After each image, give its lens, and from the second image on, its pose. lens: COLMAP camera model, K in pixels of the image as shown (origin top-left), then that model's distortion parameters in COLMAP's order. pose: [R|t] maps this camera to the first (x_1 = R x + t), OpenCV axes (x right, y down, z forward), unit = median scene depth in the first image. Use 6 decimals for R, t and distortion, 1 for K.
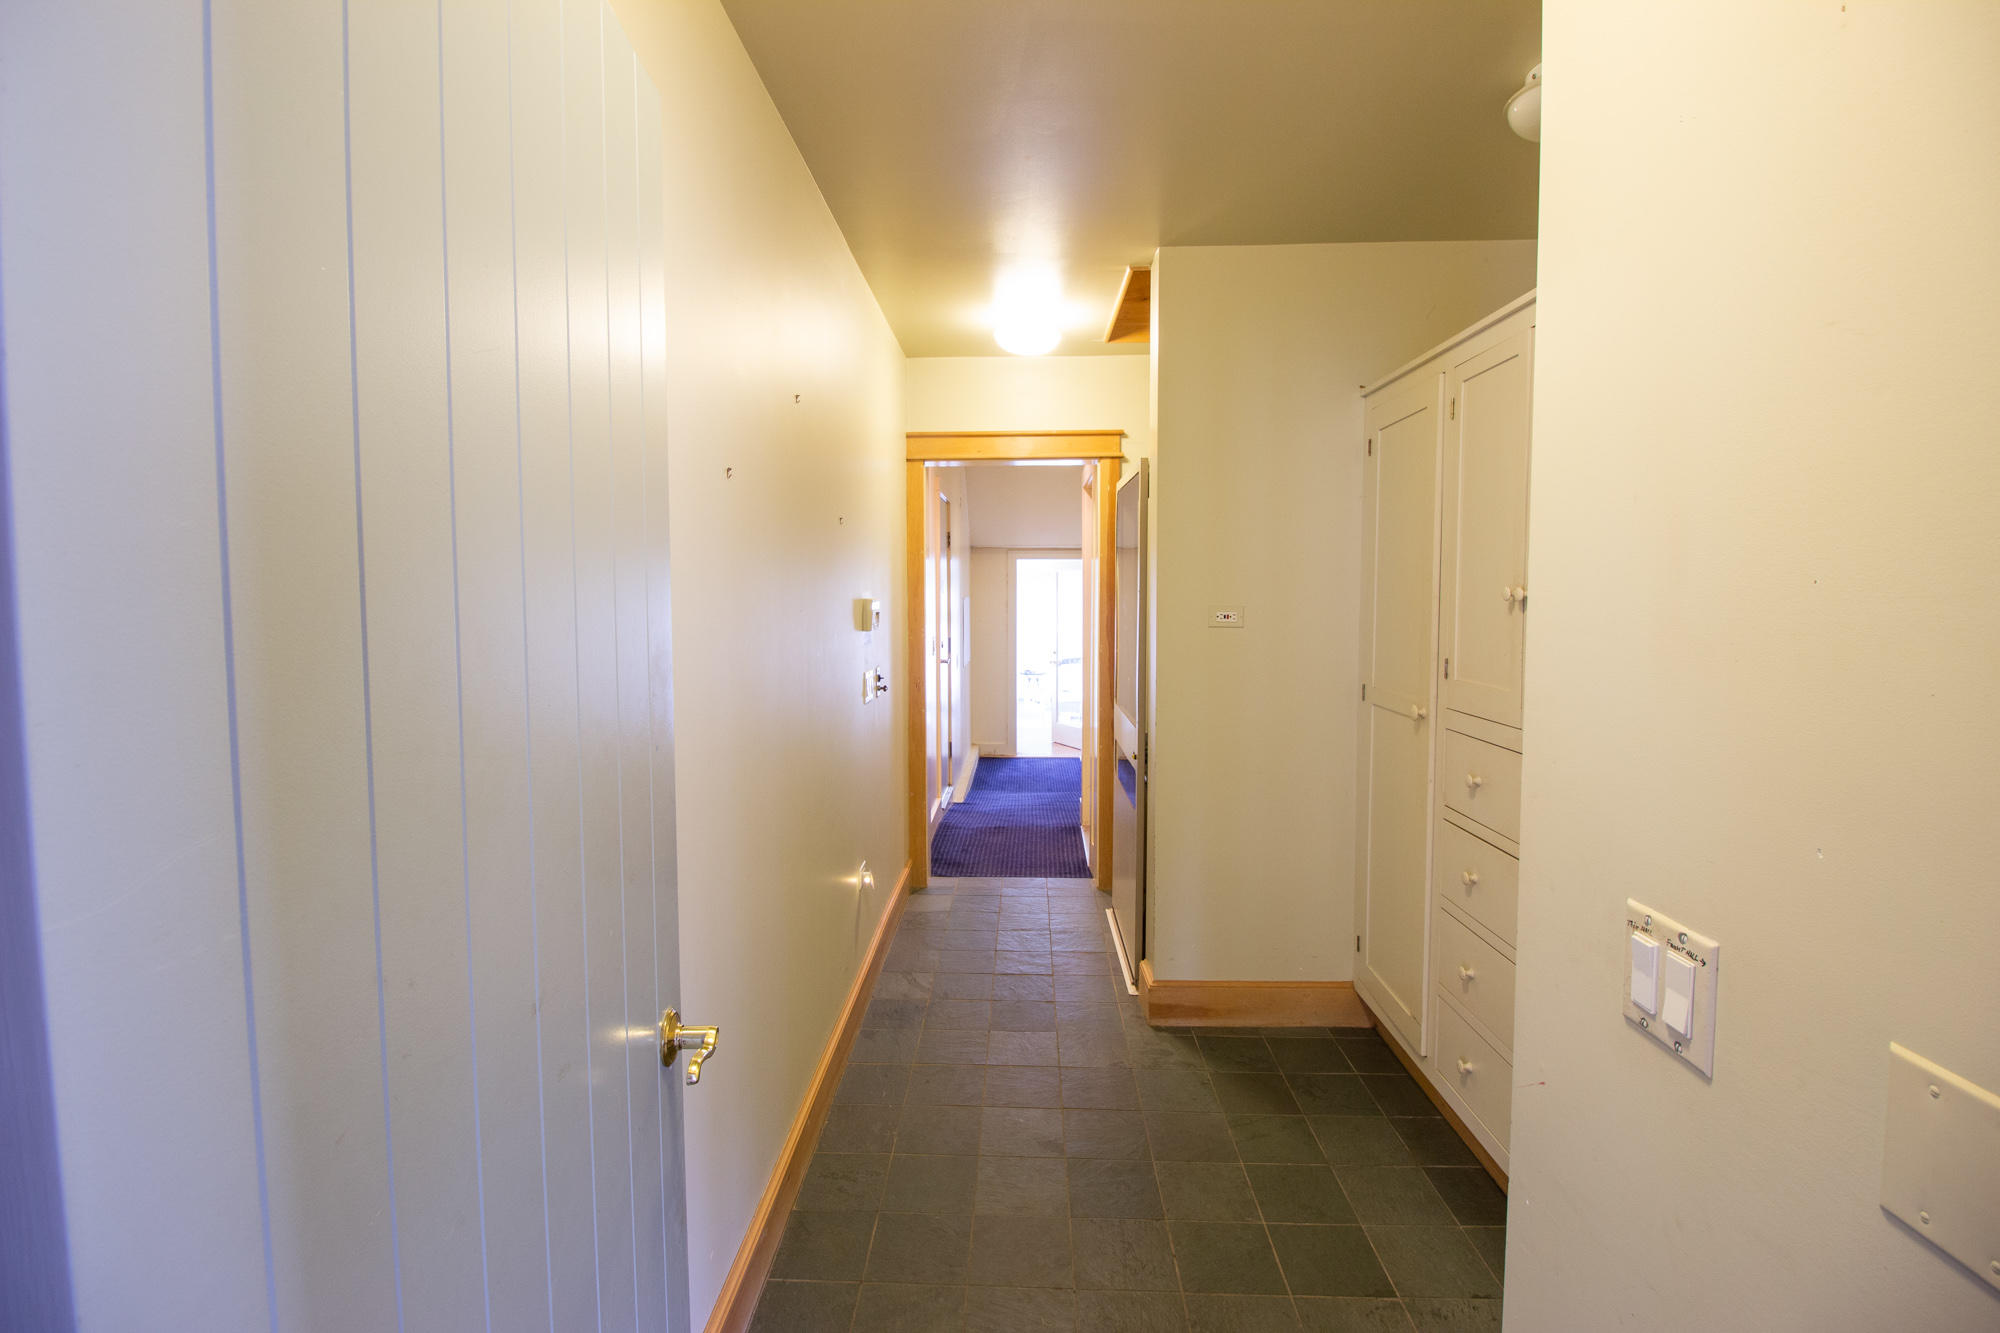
lens RADIAL K [[939.5, 0, 991.5], [0, 939.5, 648.1], [0, 0, 1]] dist [0.000972, -0.014075]
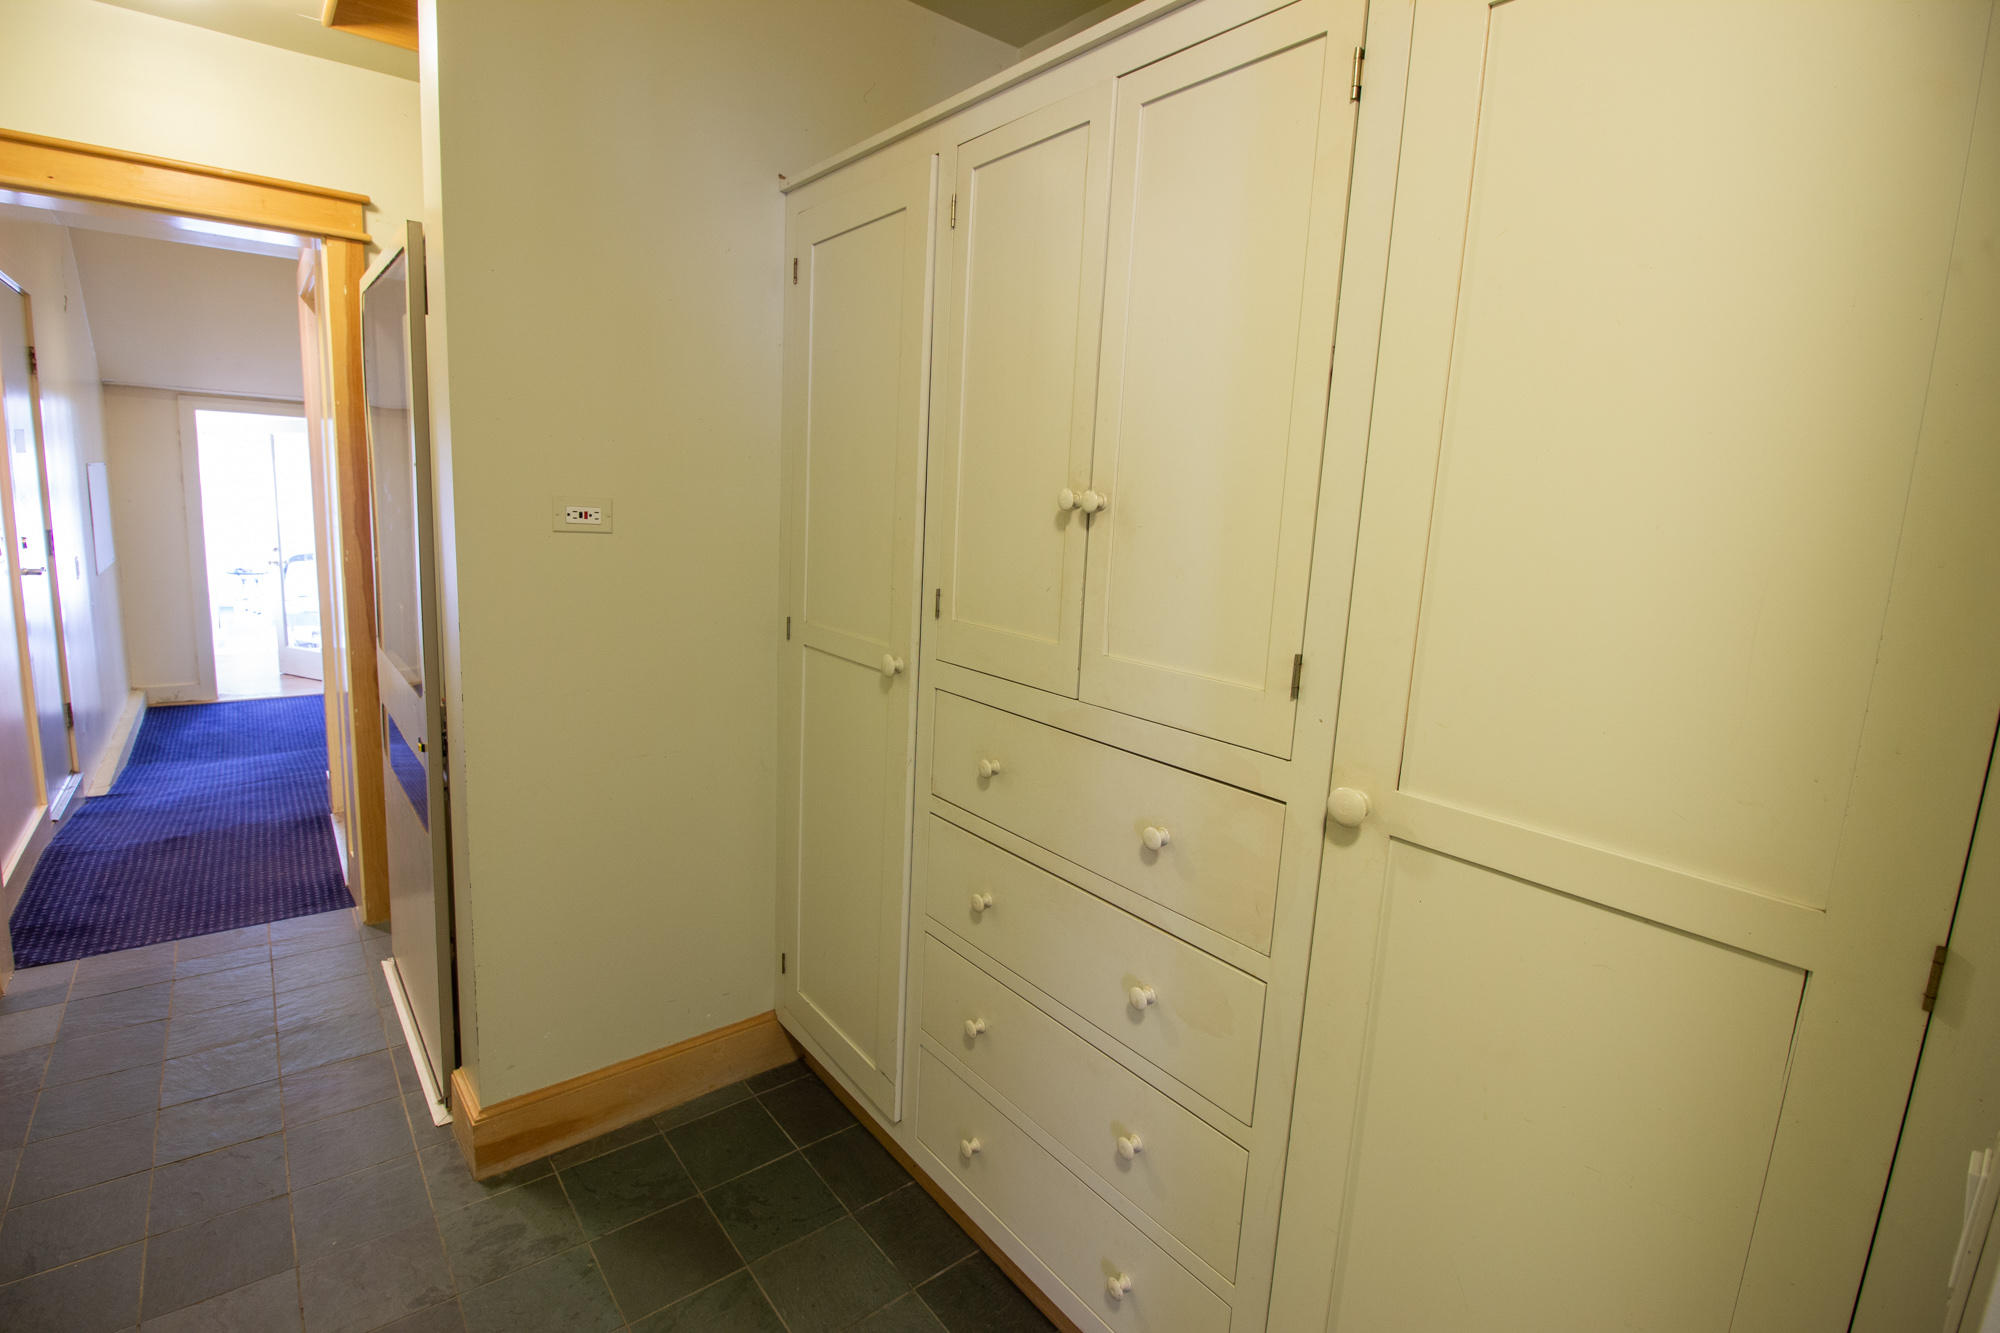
lens RADIAL K [[939.5, 0, 991.5], [0, 939.5, 648.1], [0, 0, 1]] dist [0.000972, -0.014075]
pose [[0.758775, -0.064144, 0.648187, 0.039445], [-0.011056, 0.993728, 0.111280, -0.014562], [-0.651259, -0.091603, 0.753306, 0.283754]]
